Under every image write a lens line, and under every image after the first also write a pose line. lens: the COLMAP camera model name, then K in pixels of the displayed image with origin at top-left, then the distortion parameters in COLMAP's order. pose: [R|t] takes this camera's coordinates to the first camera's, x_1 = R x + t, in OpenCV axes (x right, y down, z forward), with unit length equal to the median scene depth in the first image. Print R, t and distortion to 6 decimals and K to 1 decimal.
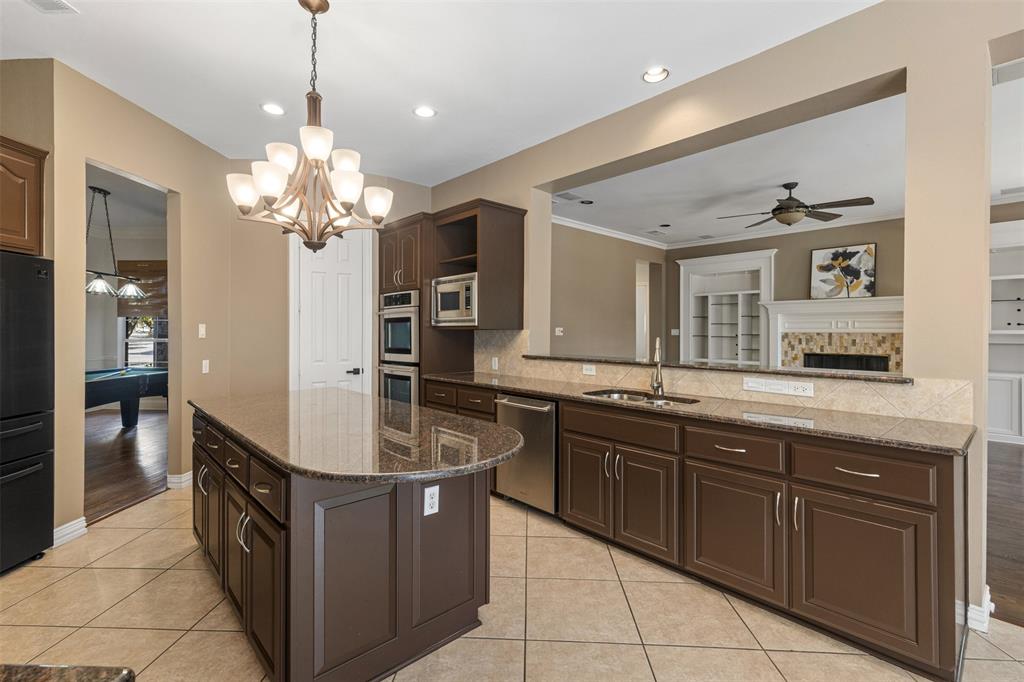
lens RADIAL K [[466.5, 0, 511.2], [0, 466.5, 331.4], [0, 0, 1]] dist [0.013039, 0.000083]
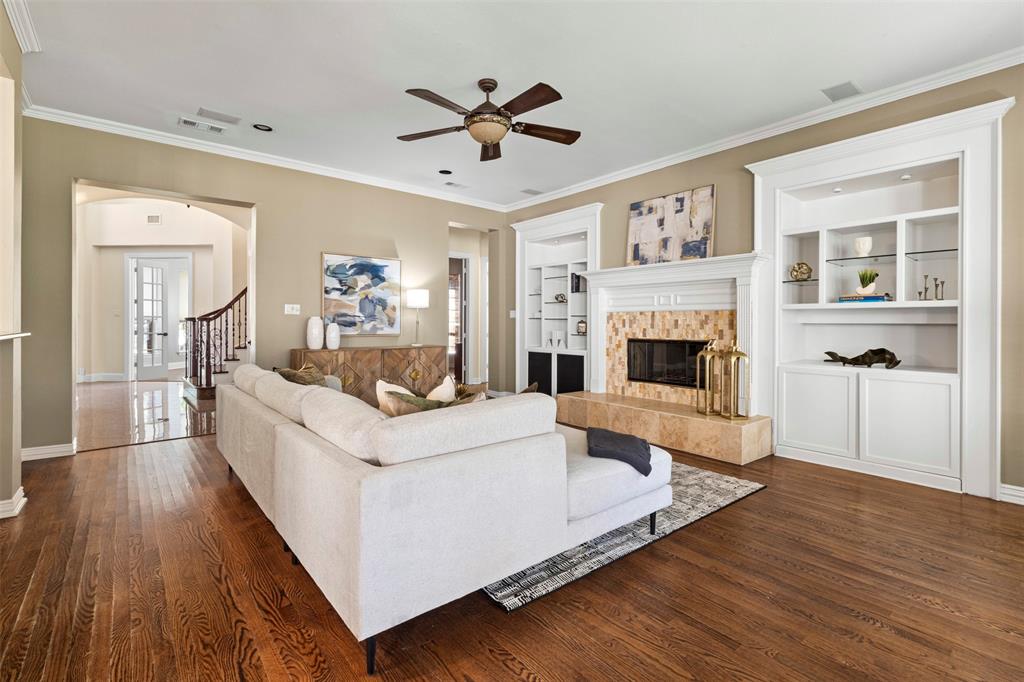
lens RADIAL K [[464.4, 0, 518.2], [0, 464.4, 326.3], [0, 0, 1]] dist [0.006198, -0.000306]
pose [[0.999014, -0.000211, -0.044402, 0.514063], [0.000499, 0.999979, 0.006471, 0.022757], [0.044400, -0.006487, 0.998993, 0.262543]]
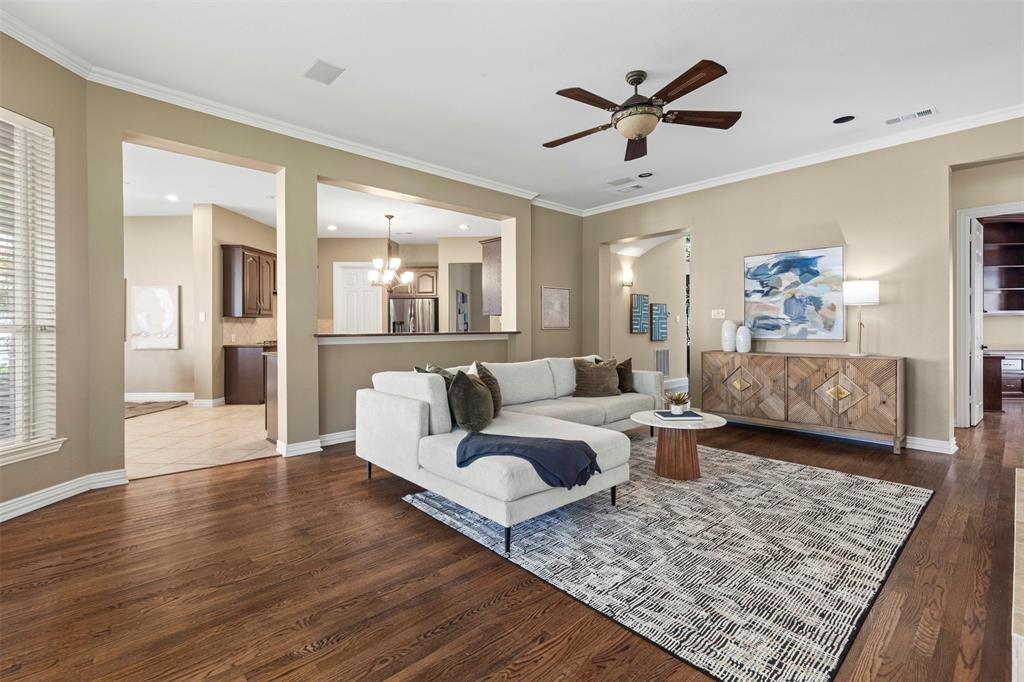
lens RADIAL K [[464.4, 0, 513.5], [0, 464.4, 336.3], [0, 0, 1]] dist [0.006198, -0.000306]
pose [[0.001149, 0.016327, -0.999866, 1.350283], [0.004054, 0.999858, 0.016331, 0.026499], [0.999991, -0.004073, 0.001083, 0.992104]]
